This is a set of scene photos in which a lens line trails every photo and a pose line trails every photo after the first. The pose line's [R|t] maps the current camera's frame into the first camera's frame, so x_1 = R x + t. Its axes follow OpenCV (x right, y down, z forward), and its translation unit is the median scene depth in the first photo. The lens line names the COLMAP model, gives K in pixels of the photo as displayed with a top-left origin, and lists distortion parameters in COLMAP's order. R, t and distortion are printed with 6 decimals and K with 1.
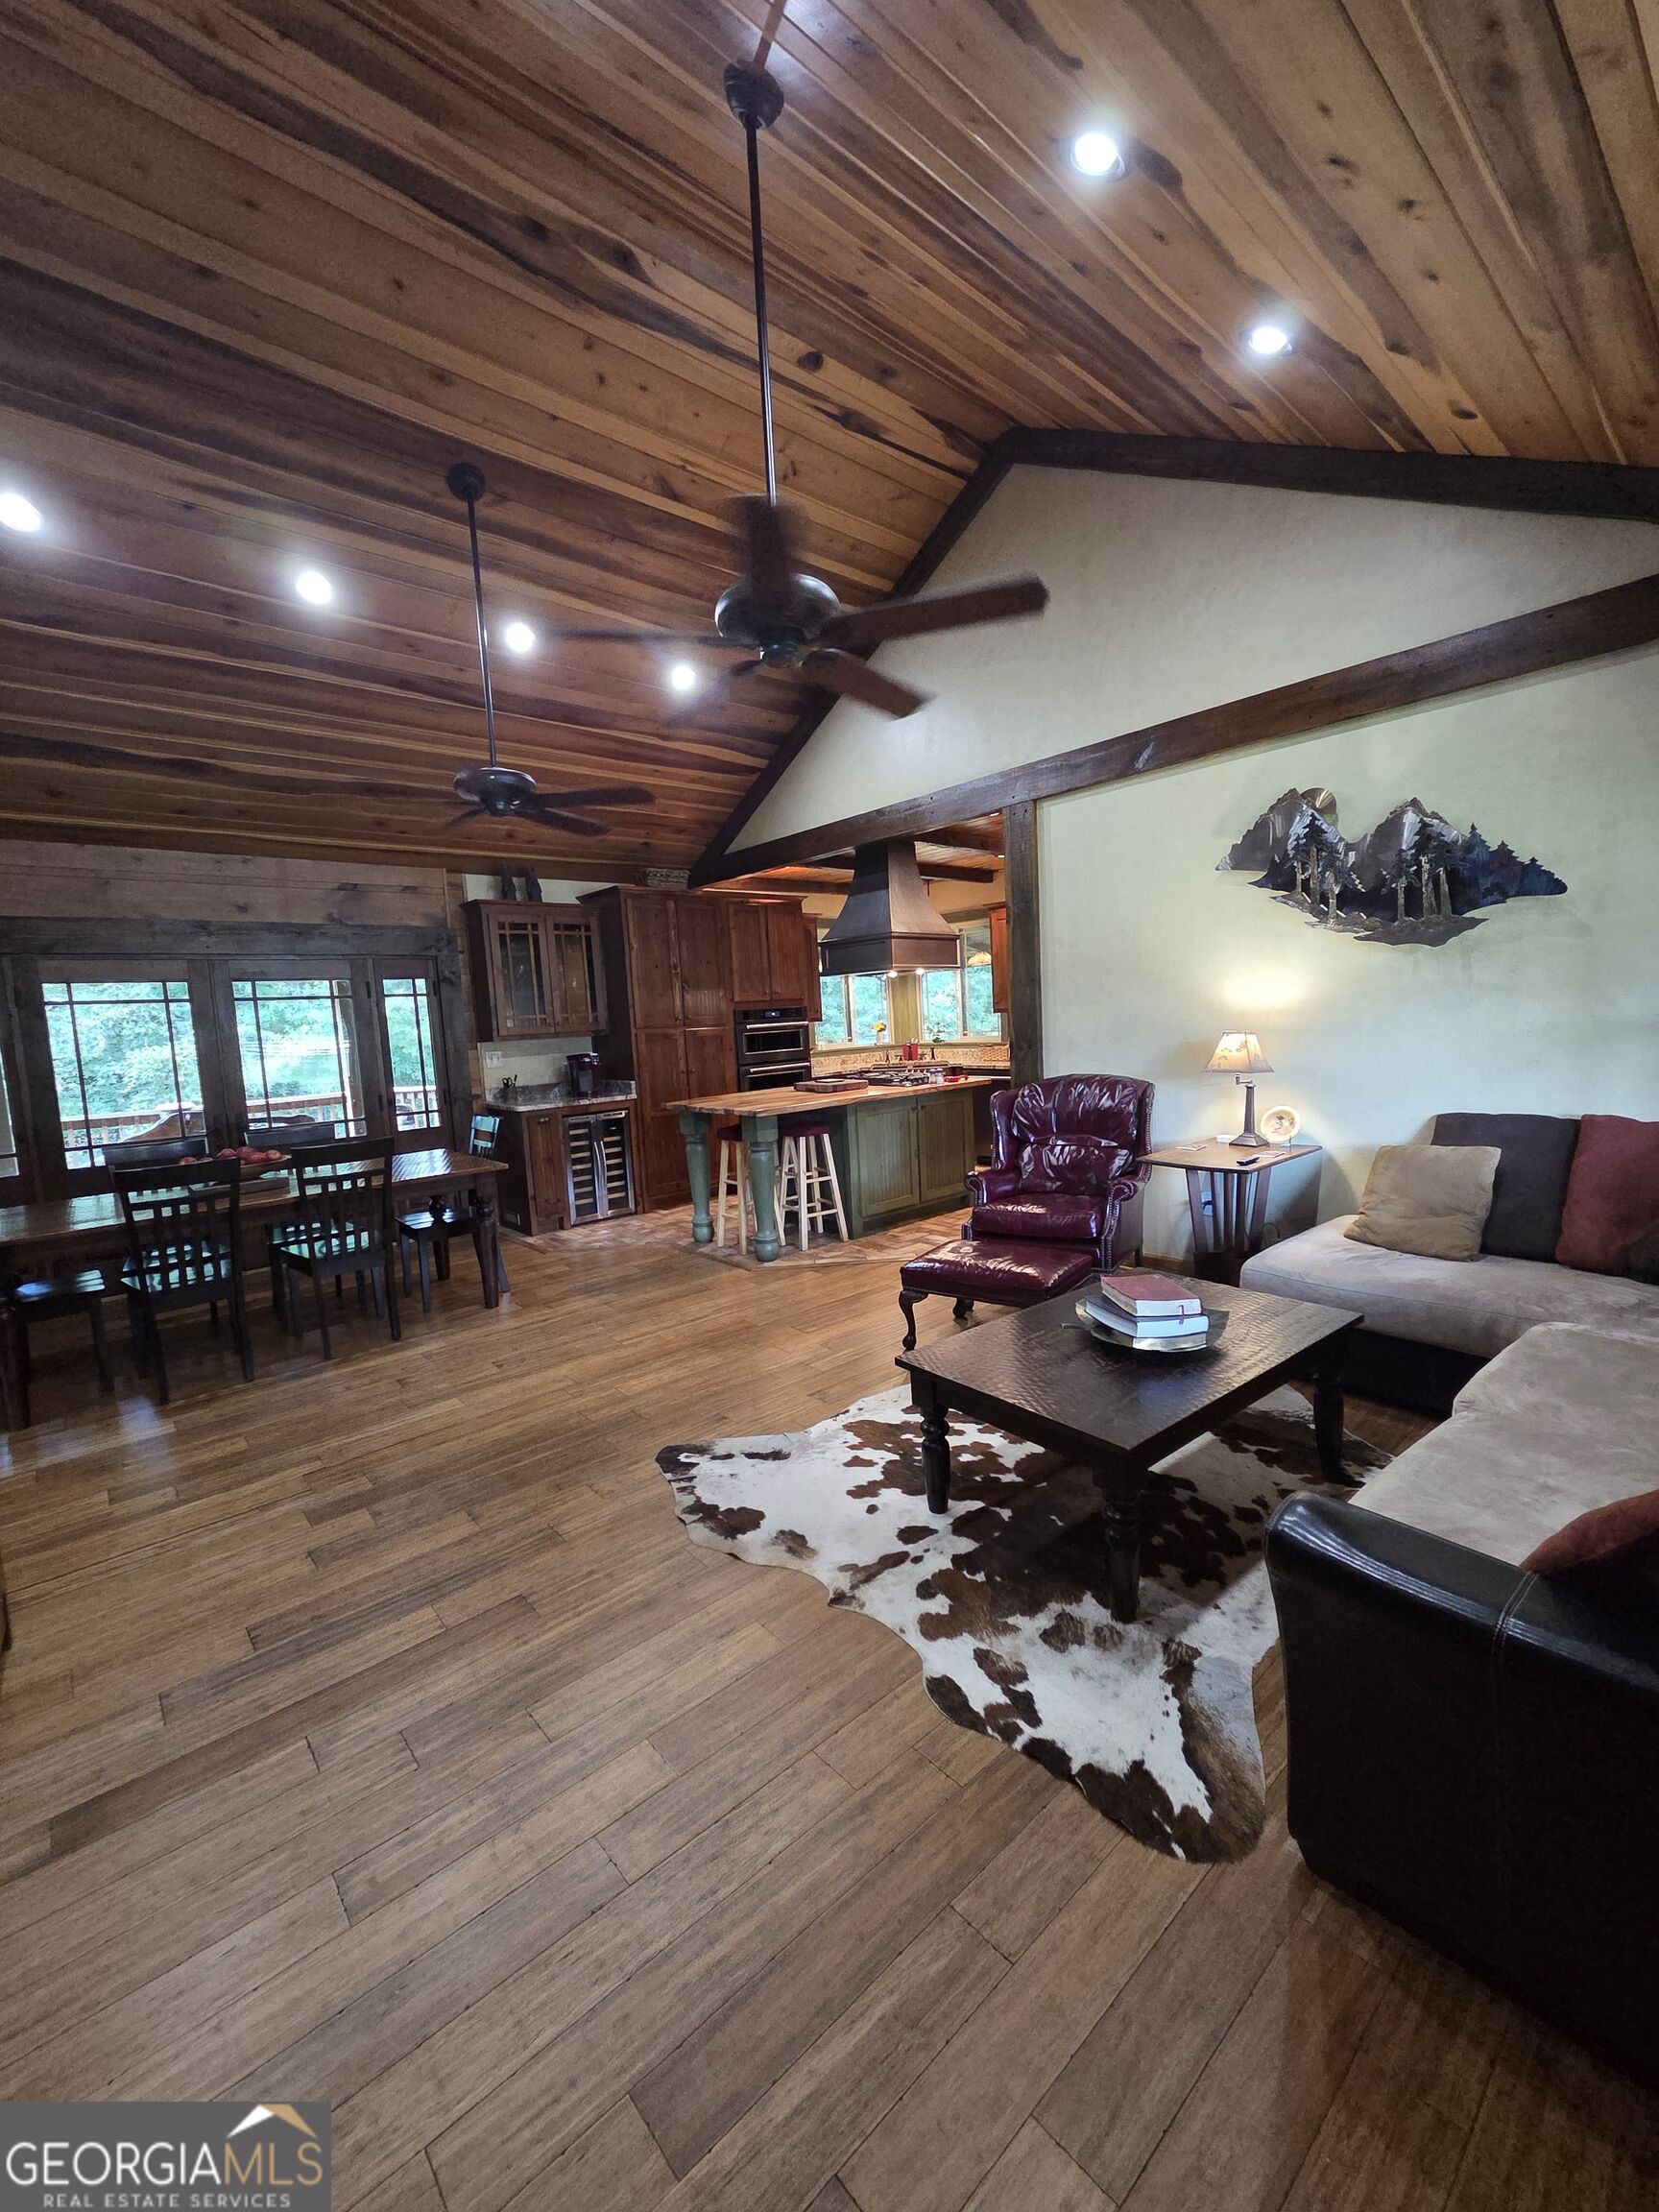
lens RADIAL K [[897.4, 0, 832.0], [0, 897.4, 1107.4], [0, 0, 1]] dist [0.004834, 0.000468]
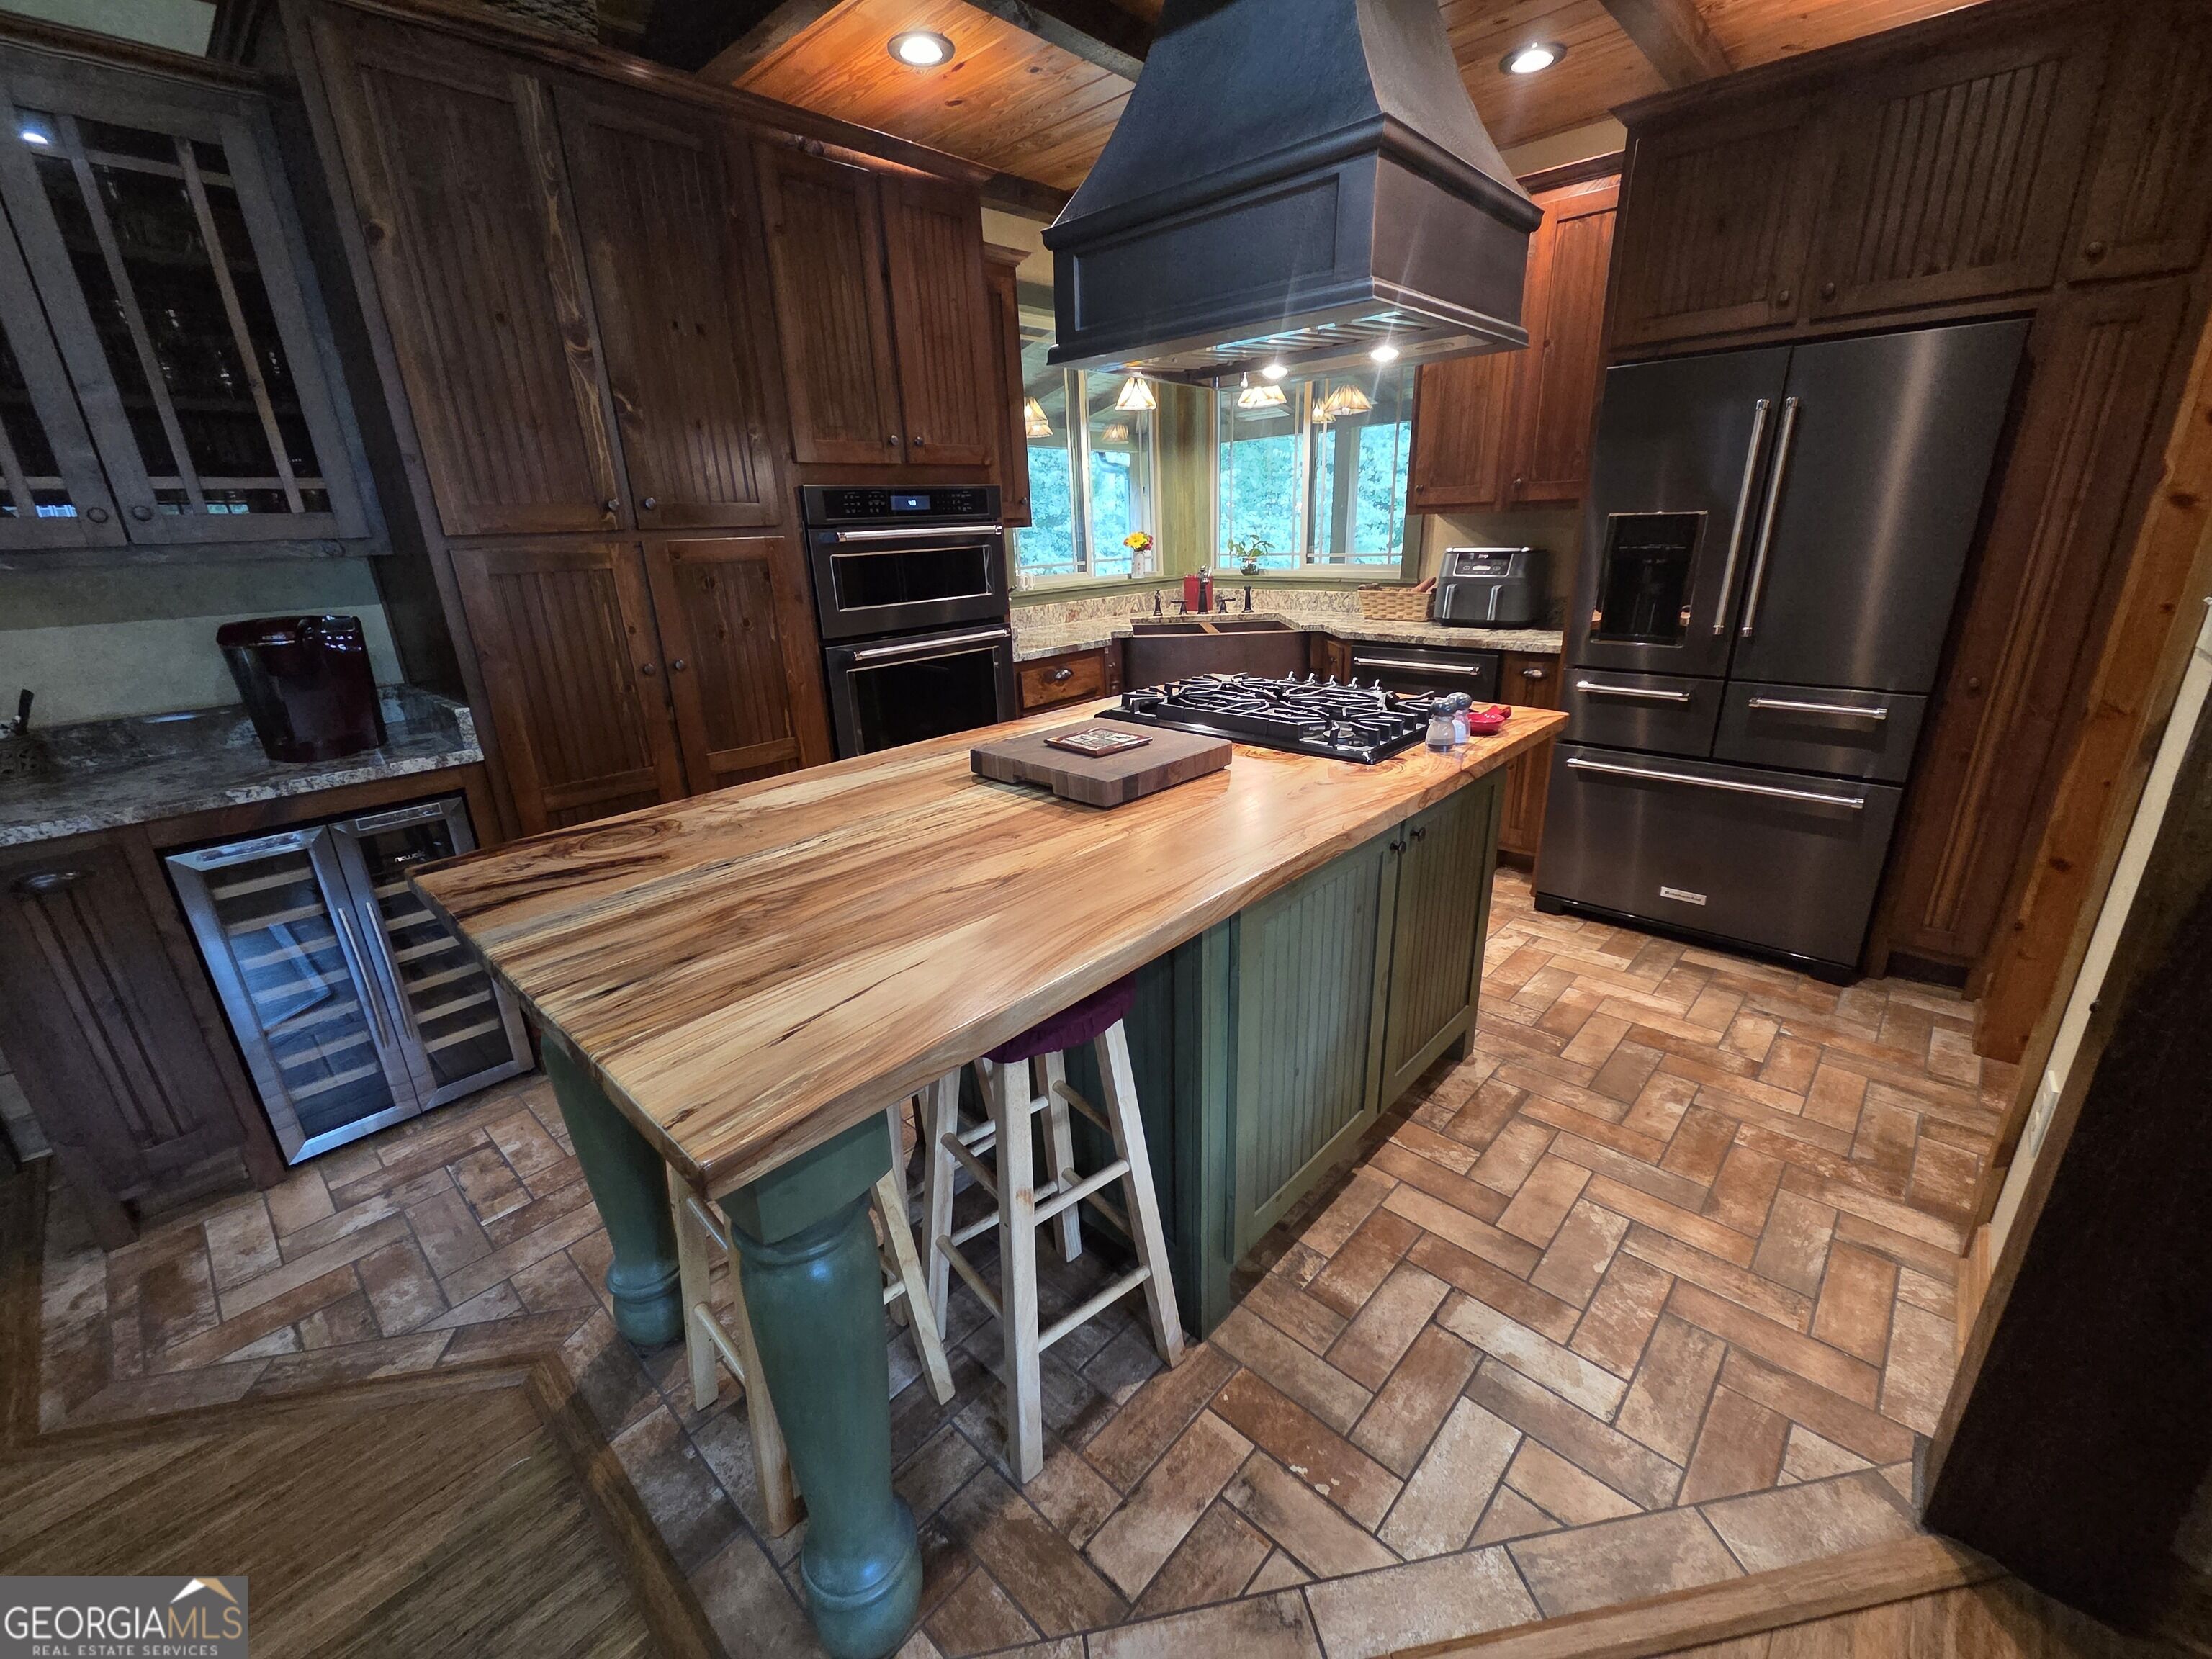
lens RADIAL K [[897.4, 0, 1109.2], [0, 897.4, 829.7], [0, 0, 1]] dist [0.004834, 0.000468]
pose [[0.994536, -0.016848, 0.103022, -0.024320], [-0.006419, 0.975154, 0.221437, -0.055479], [-0.104193, -0.220888, 0.969718, 0.608829]]
